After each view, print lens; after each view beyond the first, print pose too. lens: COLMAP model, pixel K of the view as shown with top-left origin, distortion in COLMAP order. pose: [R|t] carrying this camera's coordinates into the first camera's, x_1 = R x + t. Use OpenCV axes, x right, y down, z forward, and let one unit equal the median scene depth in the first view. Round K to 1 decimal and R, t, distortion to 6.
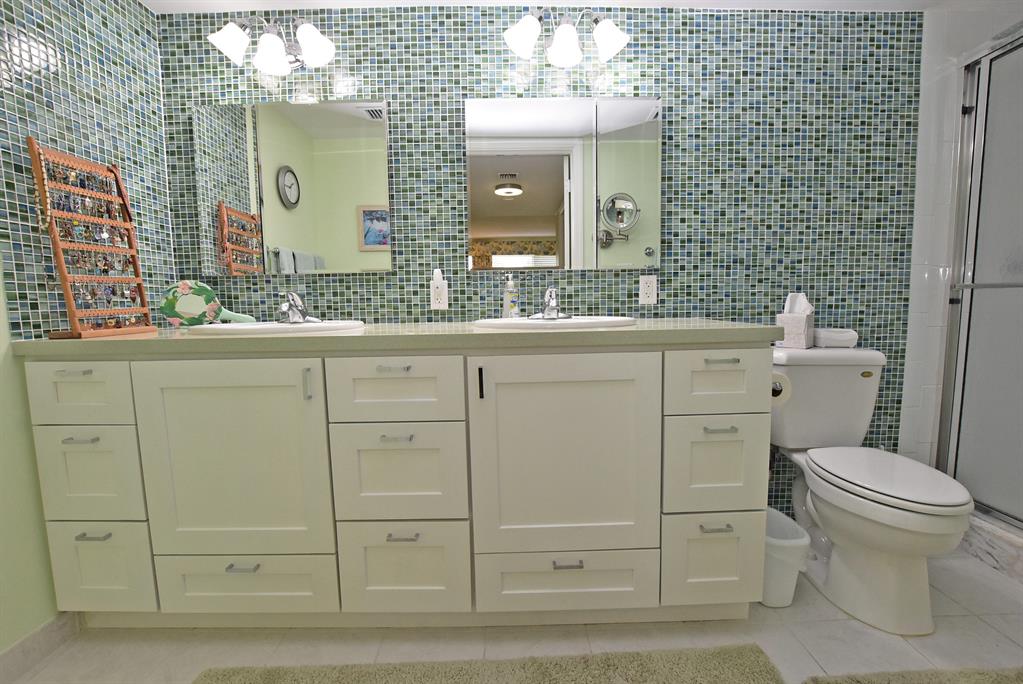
lens RADIAL K [[450.2, 0, 511.0], [0, 450.2, 344.8], [0, 0, 1]] dist [-0.026707, 0.000790]
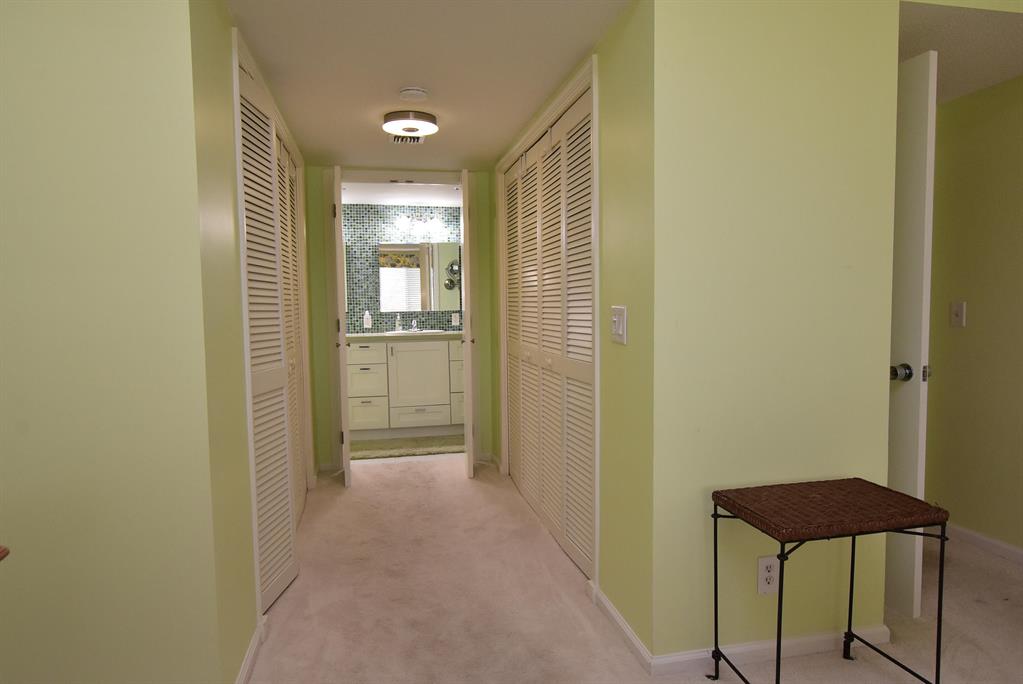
lens RADIAL K [[616.9, 0, 510.9], [0, 616.9, 343.2], [0, 0, 1]] dist [-0.002711, -0.000067]
pose [[0.976558, -0.011435, 0.214948, -0.124977], [0.019926, 0.999103, -0.037377, 0.143357], [-0.214328, 0.040784, 0.975910, -2.387019]]
